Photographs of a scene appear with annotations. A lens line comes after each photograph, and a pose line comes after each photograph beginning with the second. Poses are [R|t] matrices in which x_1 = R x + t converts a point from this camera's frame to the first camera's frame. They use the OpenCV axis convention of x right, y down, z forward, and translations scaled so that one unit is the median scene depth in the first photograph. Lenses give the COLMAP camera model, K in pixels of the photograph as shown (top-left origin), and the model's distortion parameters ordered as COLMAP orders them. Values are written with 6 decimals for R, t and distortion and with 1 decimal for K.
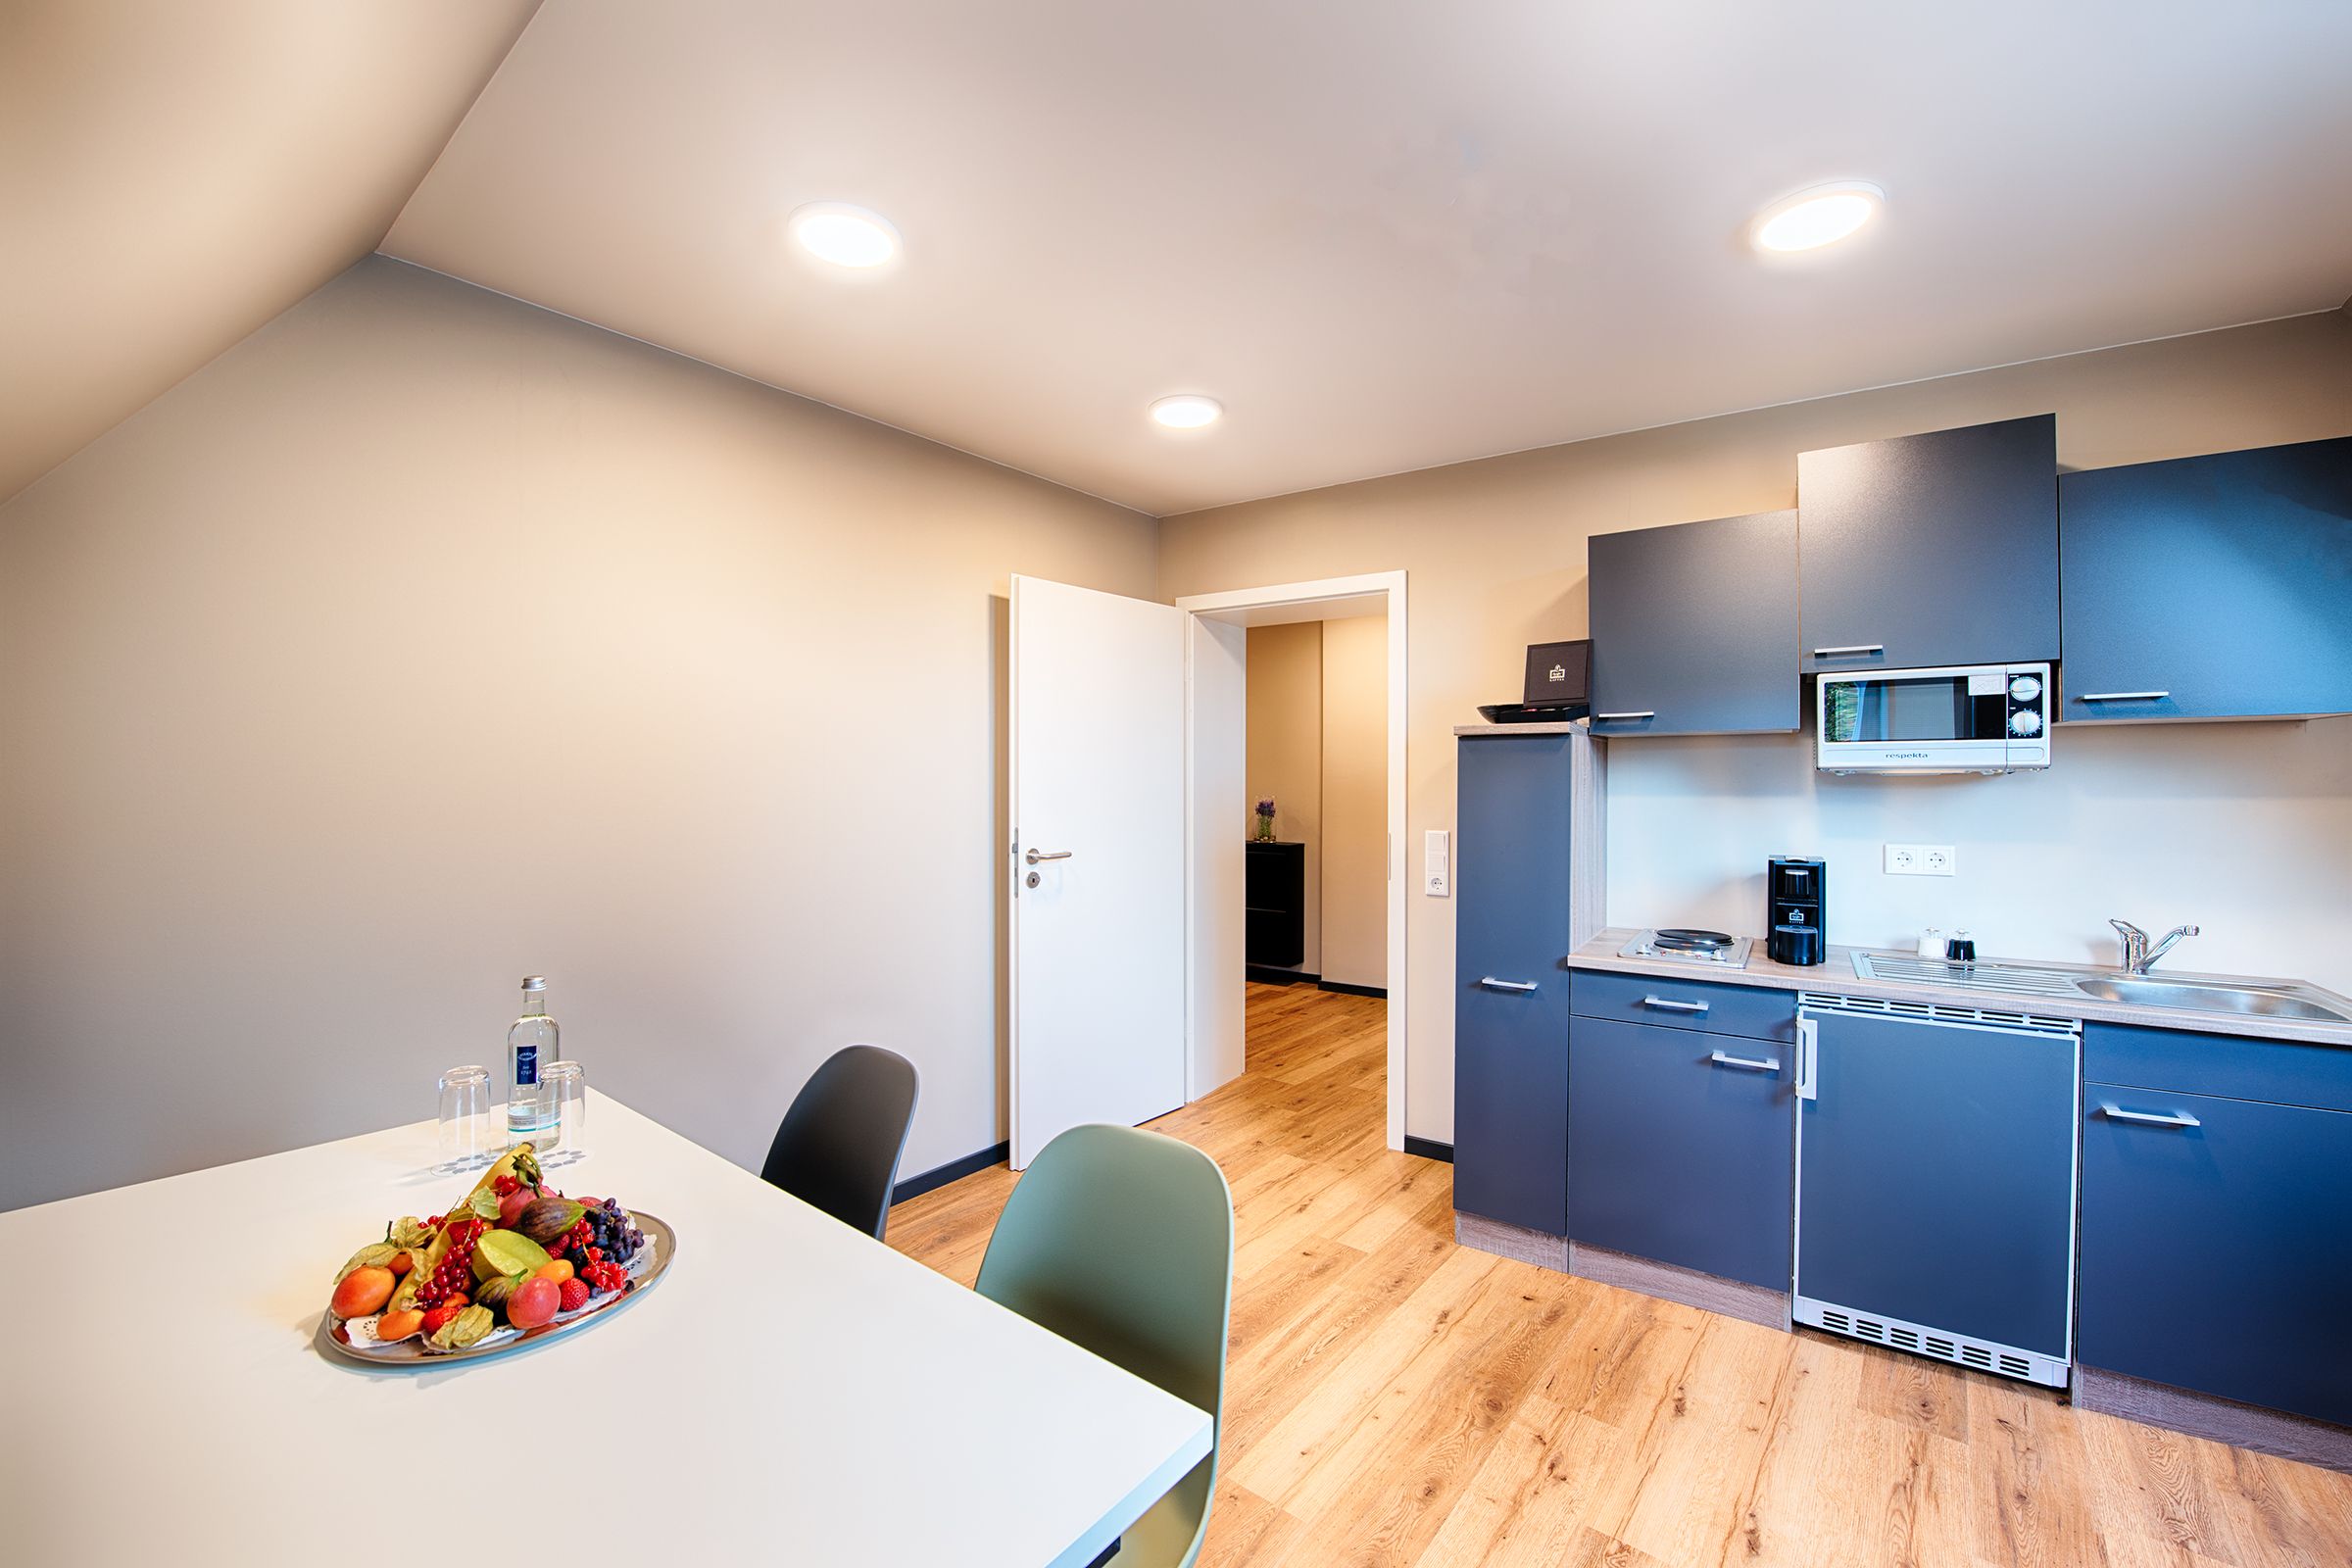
lens RADIAL K [[1012.9, 0, 1176.0], [0, 1012.9, 784.0], [0, 0, 1]] dist [-0.000235, -0.000038]
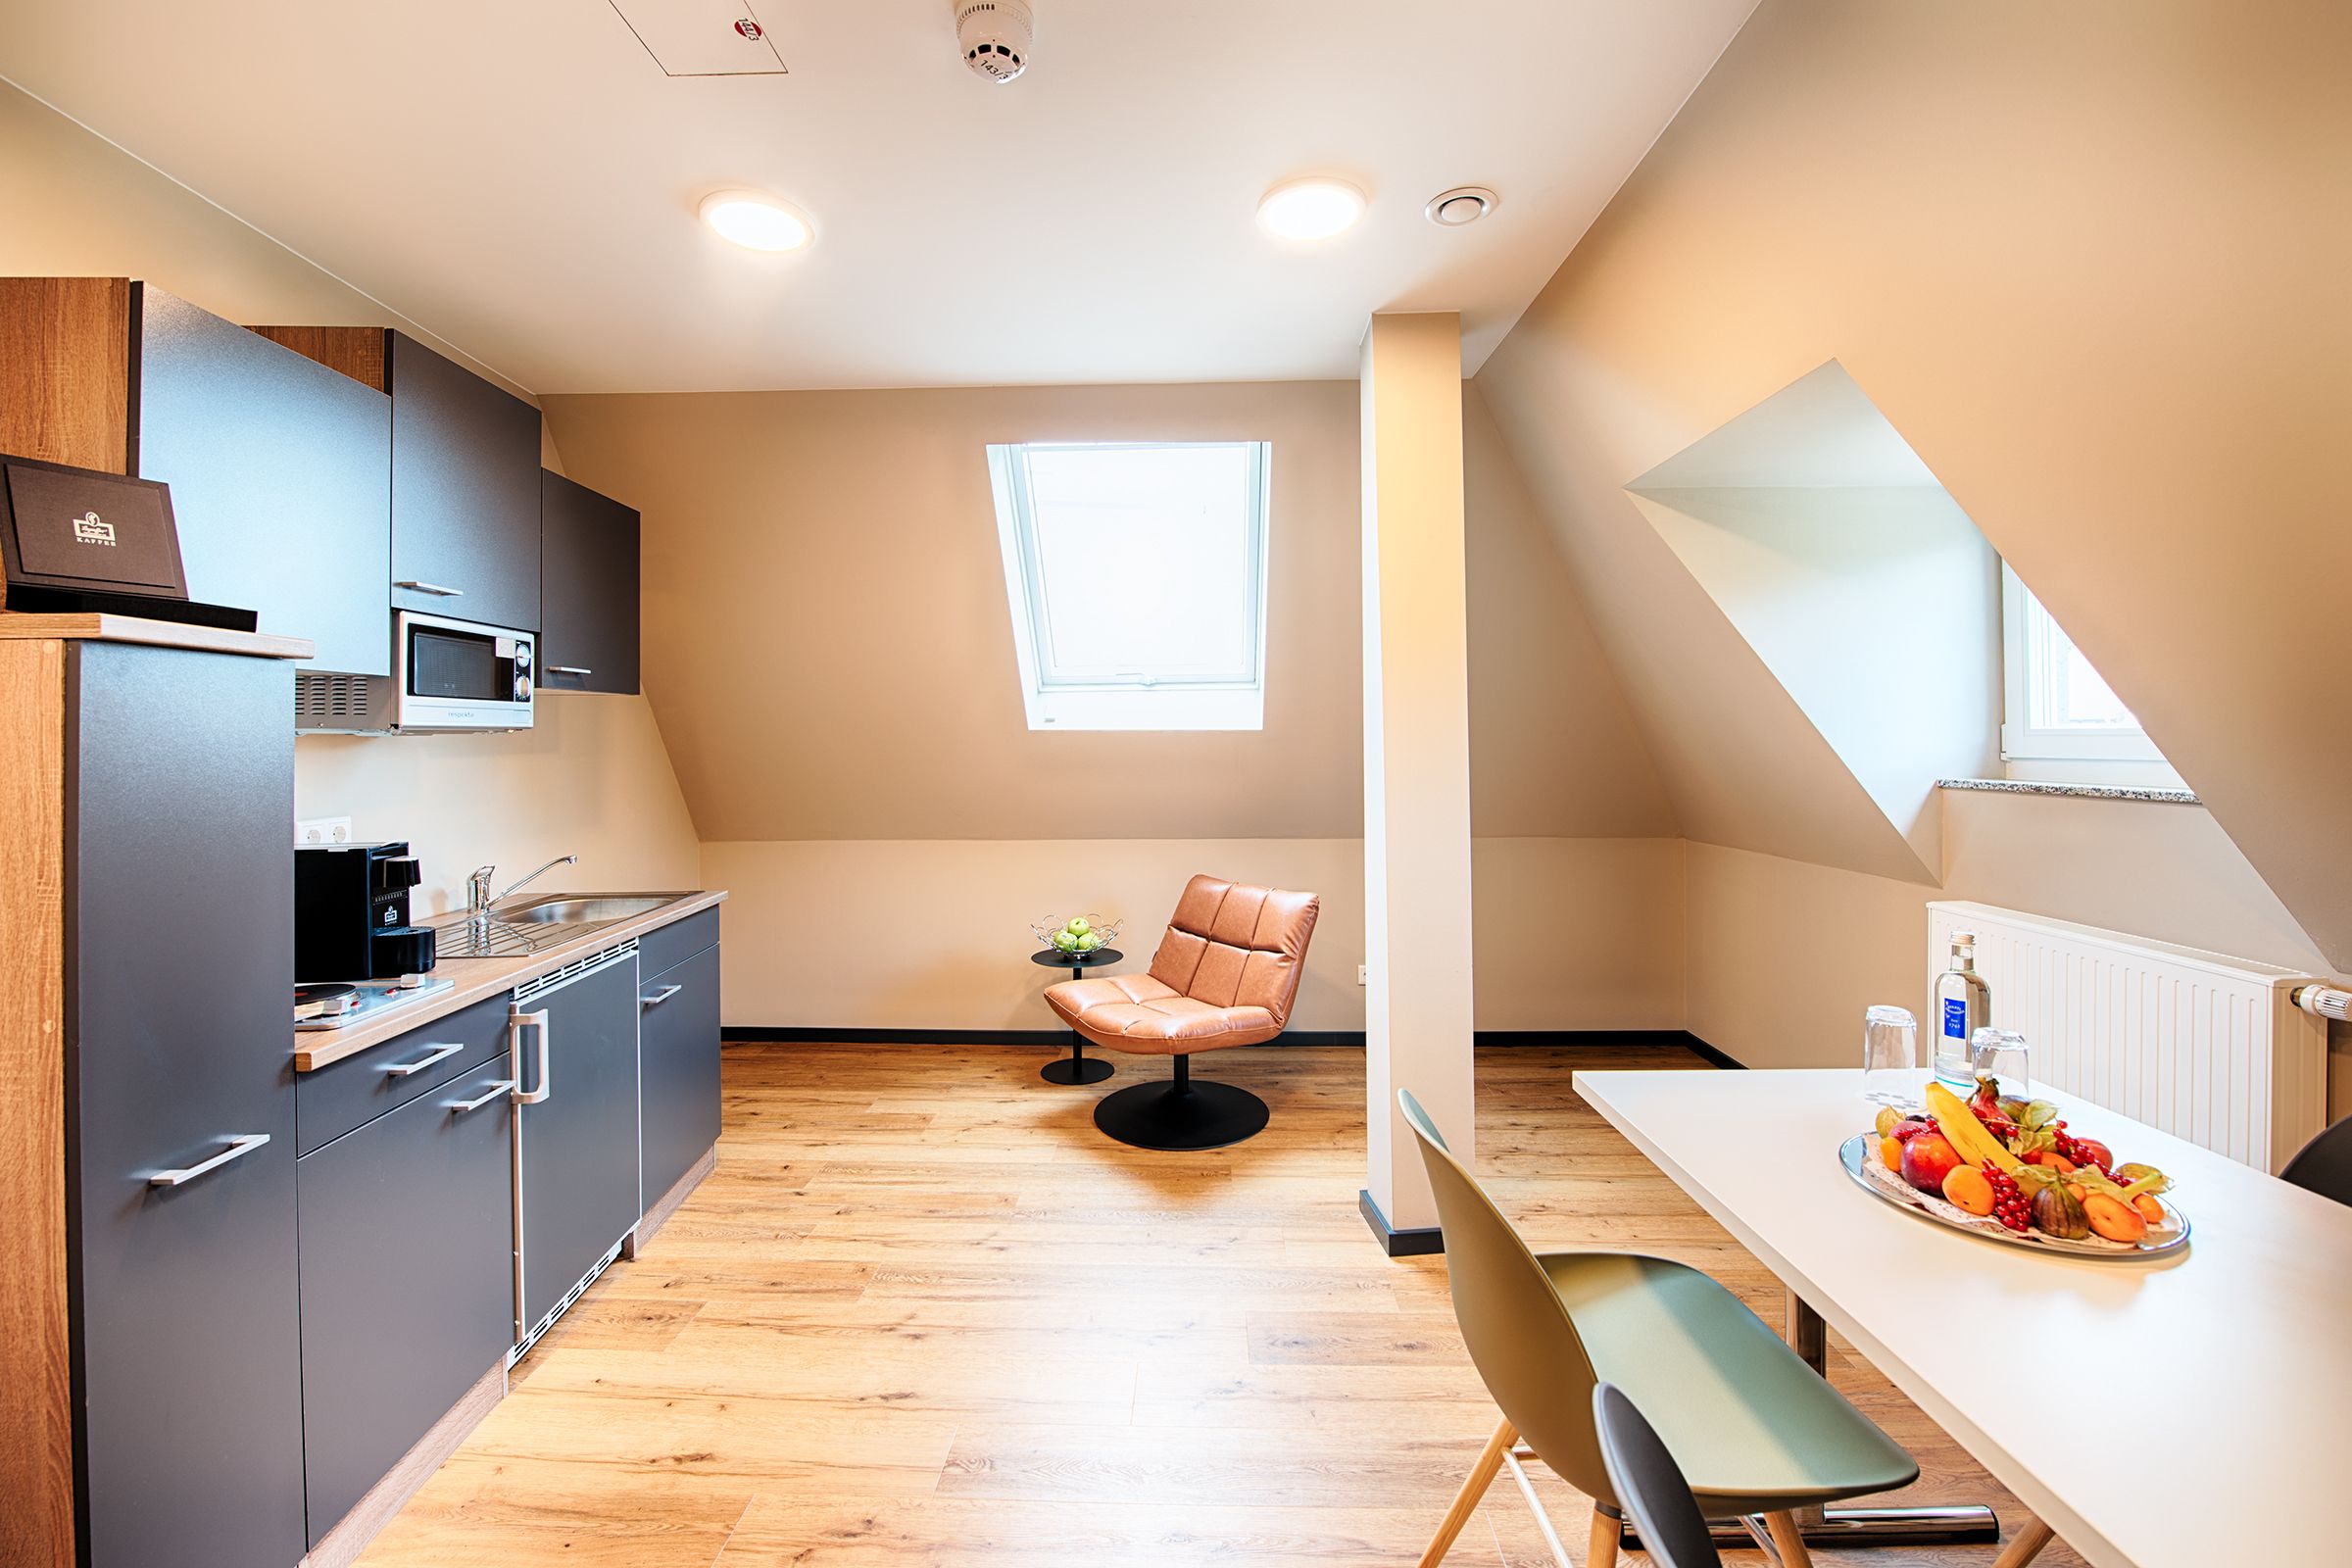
lens RADIAL K [[931.4, 0, 1171.1], [0, 931.4, 735.1], [0, 0, 1]] dist [0.000423, 0.000056]
pose [[-0.584618, 0.002083, 0.811306, -0.361254], [0.008845, 0.999954, 0.003806, -0.007654], [-0.811261, 0.009401, -0.584609, 1.027396]]
